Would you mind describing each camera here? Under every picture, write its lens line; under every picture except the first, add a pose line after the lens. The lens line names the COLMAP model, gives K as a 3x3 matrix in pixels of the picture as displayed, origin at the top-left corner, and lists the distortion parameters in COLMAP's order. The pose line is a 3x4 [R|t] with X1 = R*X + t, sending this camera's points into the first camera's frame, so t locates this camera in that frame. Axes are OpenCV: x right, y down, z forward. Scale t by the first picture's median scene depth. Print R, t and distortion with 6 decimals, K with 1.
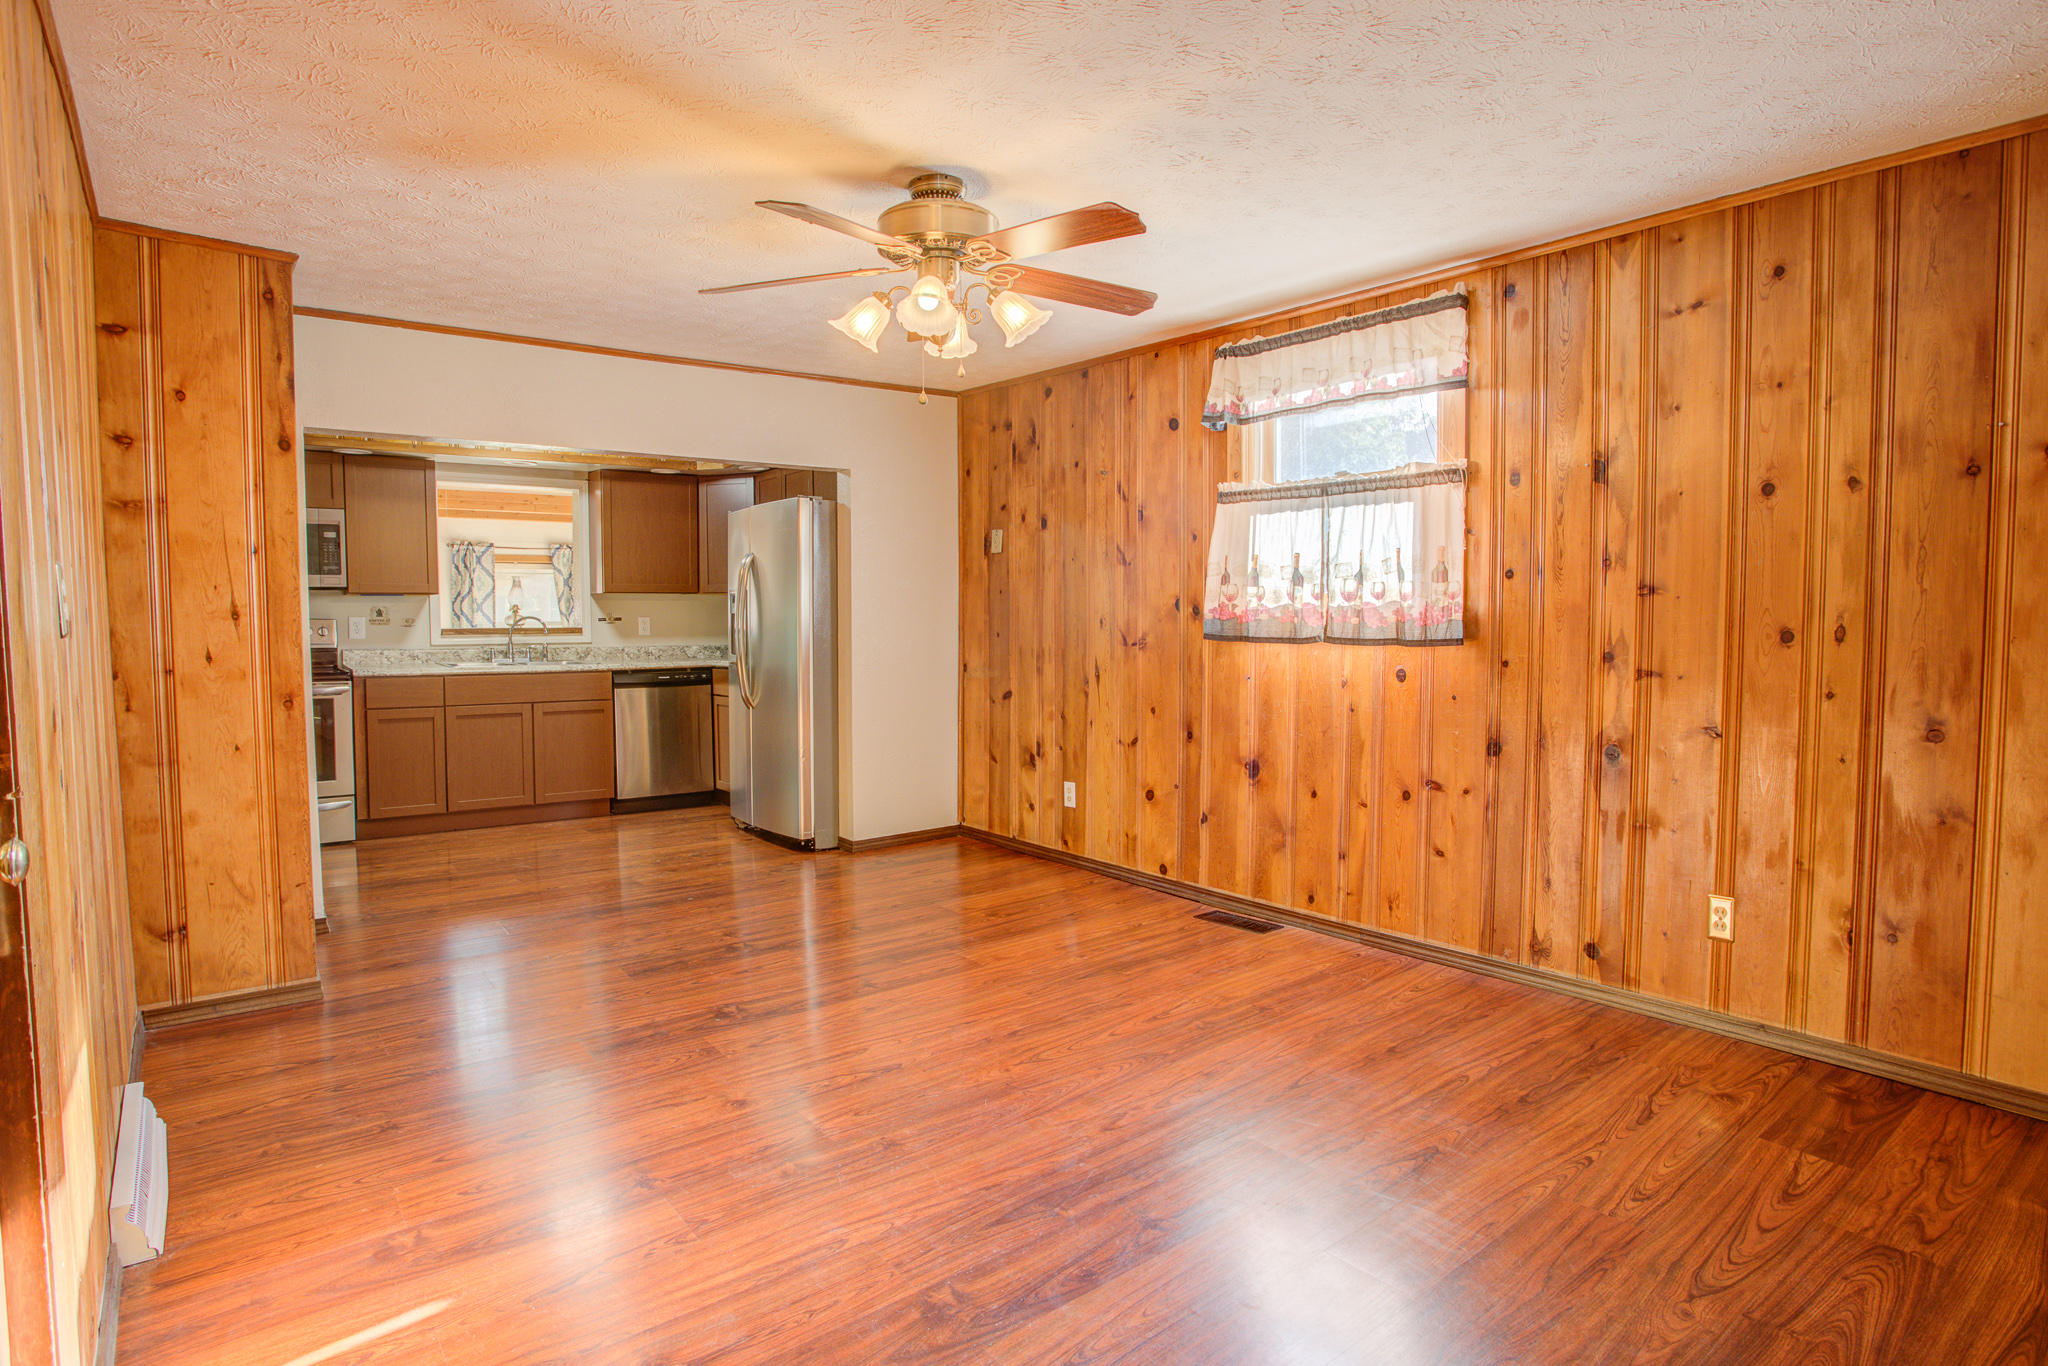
lens RADIAL K [[1089.7, 0, 1014.1], [0, 1089.7, 668.3], [0, 0, 1]] dist [-0.003538, -0.000871]
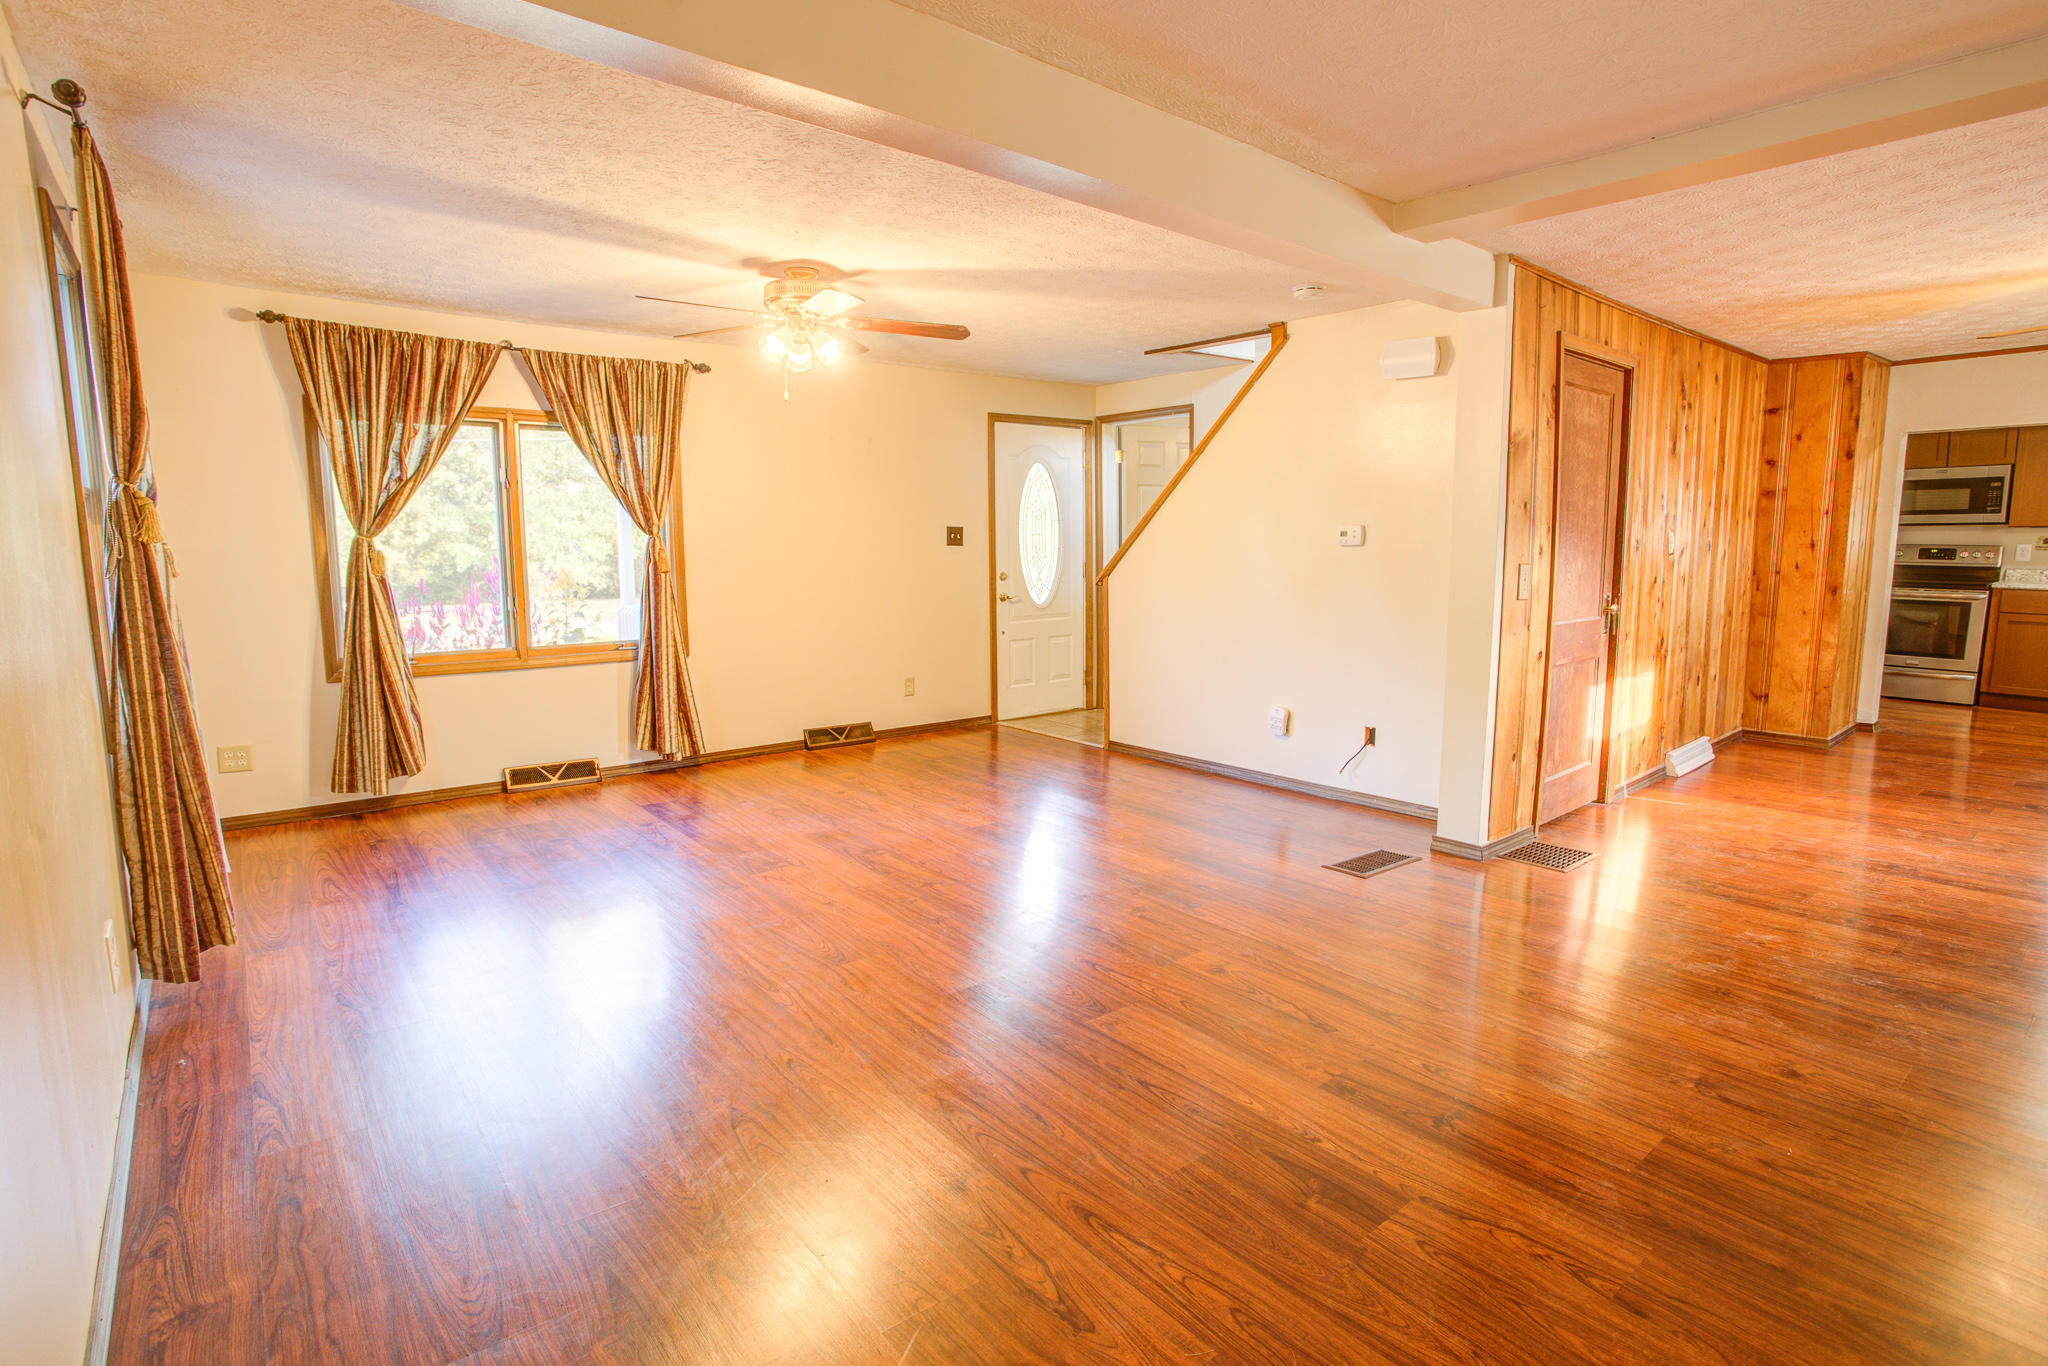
lens RADIAL K [[1089.7, 0, 1014.1], [0, 1089.7, 668.3], [0, 0, 1]] dist [-0.003538, -0.000871]
pose [[0.081560, 0.132240, -0.987857, 1.140097], [-0.052065, 0.990371, 0.128278, -0.006014], [0.995308, 0.040970, 0.087660, -0.606730]]
